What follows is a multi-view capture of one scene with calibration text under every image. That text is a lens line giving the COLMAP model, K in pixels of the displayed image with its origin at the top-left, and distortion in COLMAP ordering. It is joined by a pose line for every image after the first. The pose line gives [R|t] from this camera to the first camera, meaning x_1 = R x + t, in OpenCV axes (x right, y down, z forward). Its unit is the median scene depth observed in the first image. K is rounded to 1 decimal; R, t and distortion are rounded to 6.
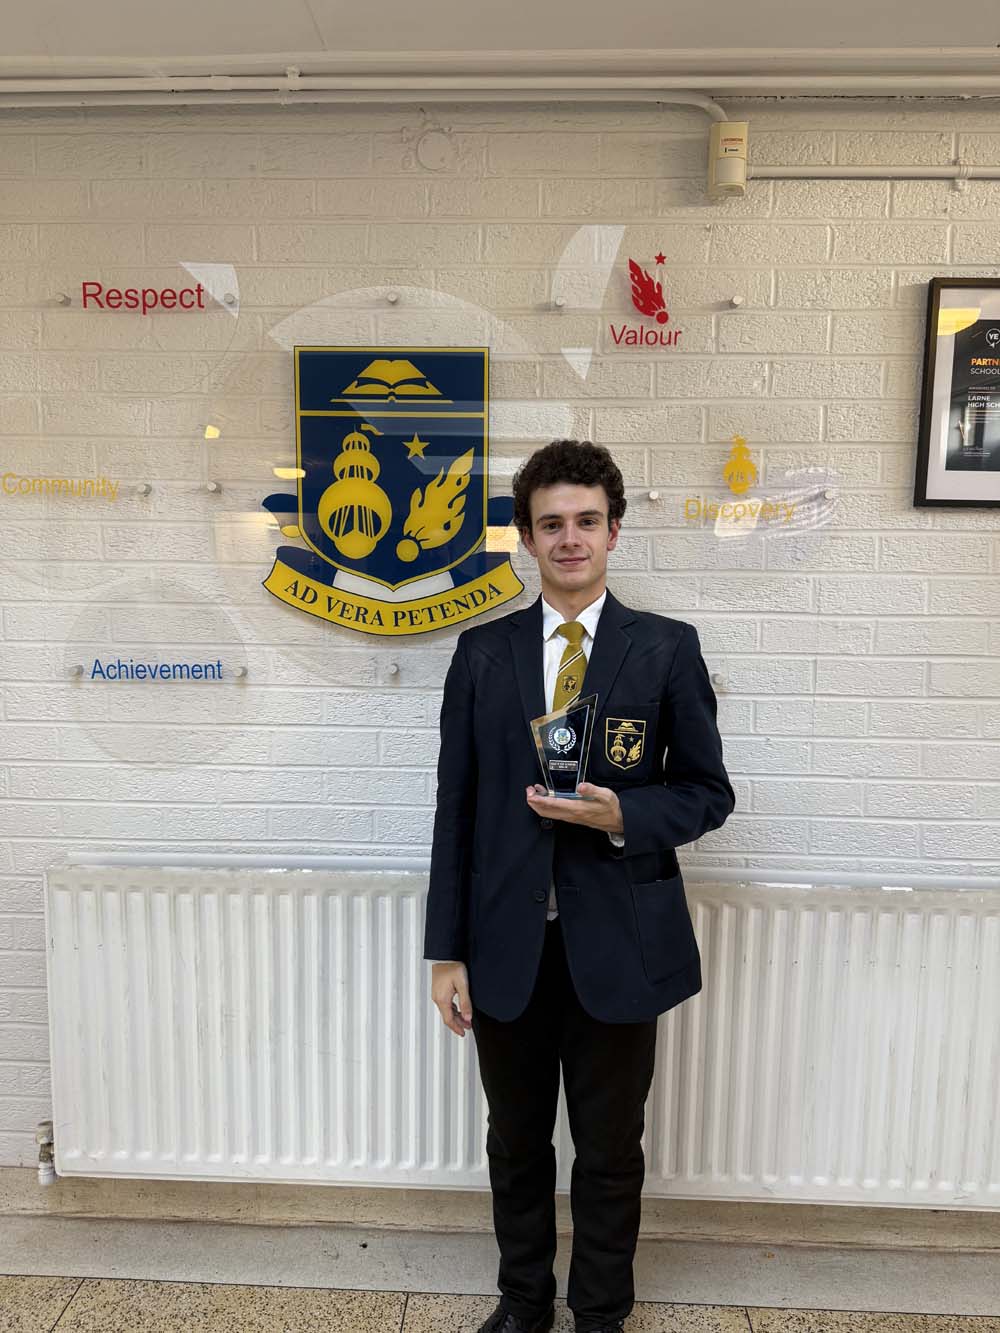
lens RADIAL K [[935.6, 0, 501.1], [0, 935.6, 665.6], [0, 0, 1]] dist [0.014046, -0.026268]
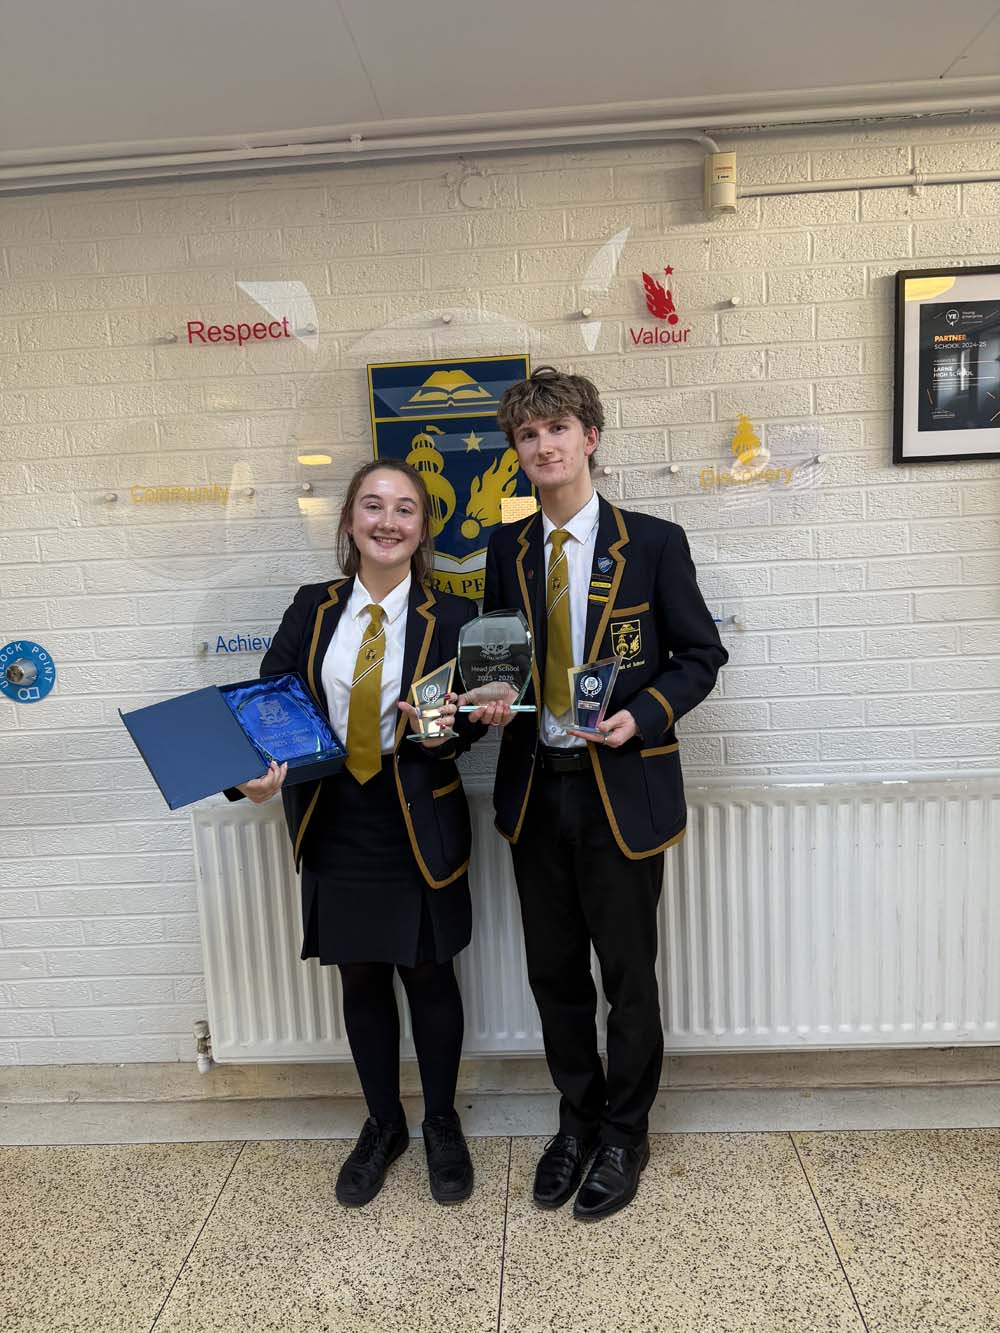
lens RADIAL K [[935.6, 0, 500.1], [0, 935.6, 665.3], [0, 0, 1]] dist [0.014046, -0.026268]
pose [[0.997895, -0.062714, -0.016512, -0.054584], [0.063146, 0.997637, 0.027086, 0.021945], [0.014774, -0.028071, 0.999497, -0.205174]]
